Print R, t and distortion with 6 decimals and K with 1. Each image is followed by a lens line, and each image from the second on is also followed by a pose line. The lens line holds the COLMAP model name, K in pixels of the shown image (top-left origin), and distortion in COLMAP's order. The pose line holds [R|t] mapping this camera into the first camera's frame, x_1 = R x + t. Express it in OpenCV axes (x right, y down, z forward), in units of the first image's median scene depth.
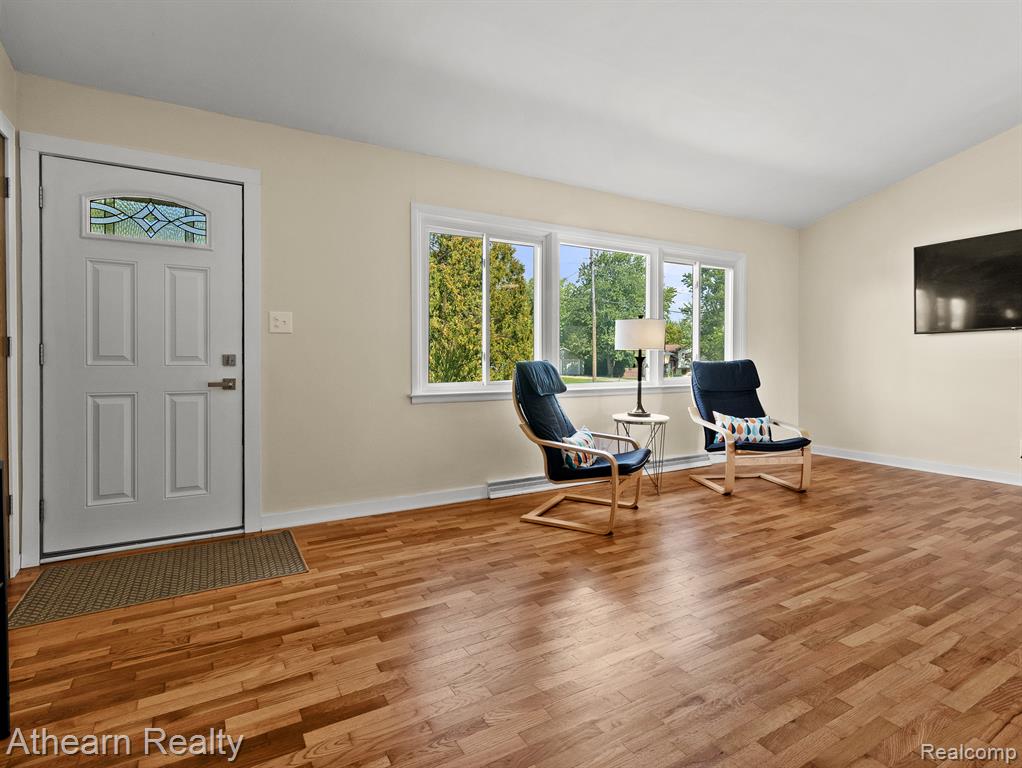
lens RADIAL K [[524.2, 0, 506.5], [0, 524.2, 368.2], [0, 0, 1]] dist [0.000098, -0.000210]
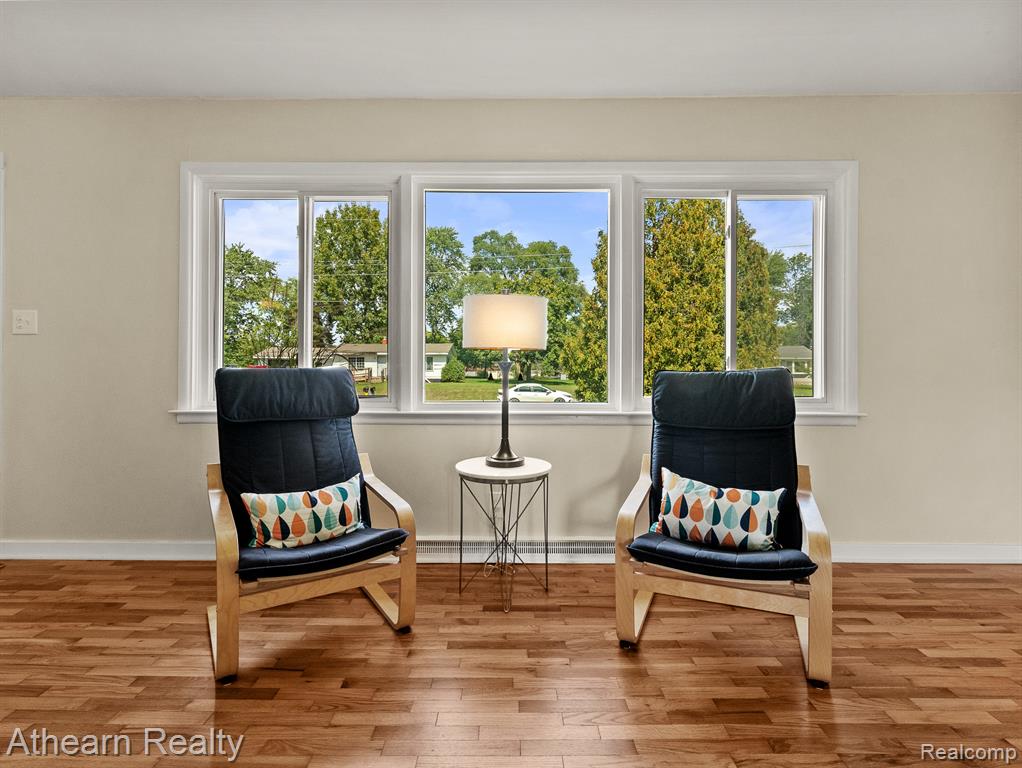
lens RADIAL K [[534.5, 0, 505.1], [0, 534.5, 362.7], [0, 0, 1]] dist [-0.001195, -0.001155]
pose [[0.864915, 0.000189, -0.501919, 0.764256], [-0.011130, 0.999761, -0.018803, -0.012212], [0.501795, 0.021850, 0.864710, 0.681999]]
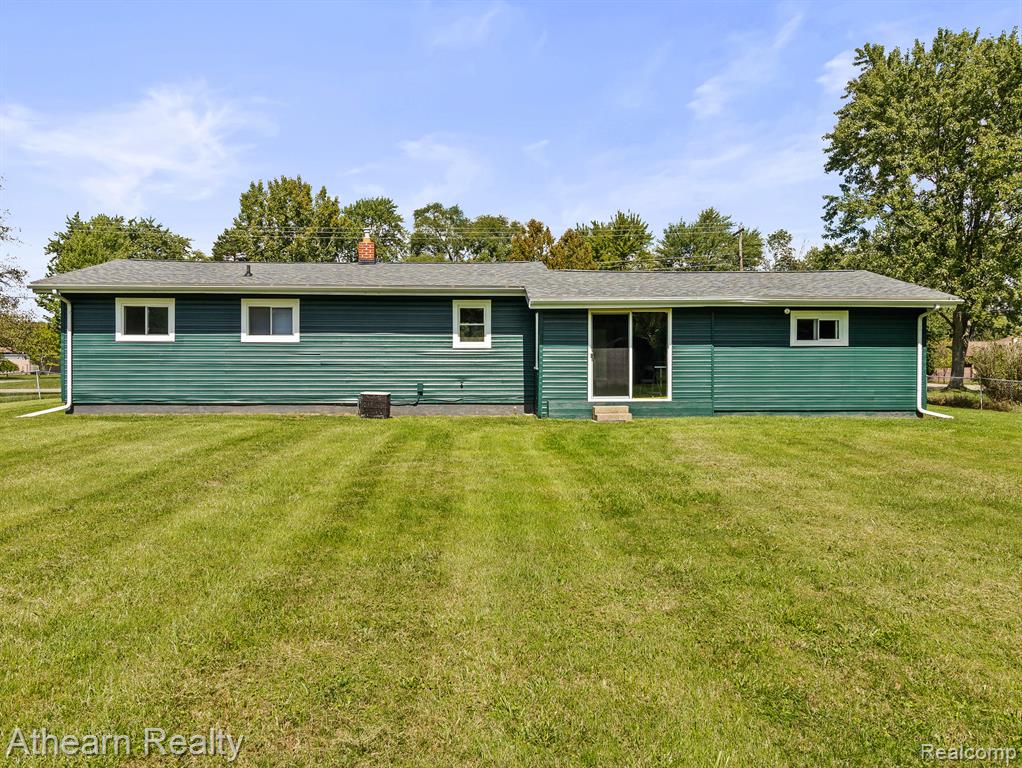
lens RADIAL K [[780.4, 0, 511.0], [0, 780.4, 384.0], [0, 0, 1]] dist [-0.010431, -0.004168]
pose [[0.894499, 0.017895, -0.446712, 5.101091], [-0.010845, 0.999773, 0.018336, 0.233528], [0.446939, -0.011557, 0.894490, -5.800956]]
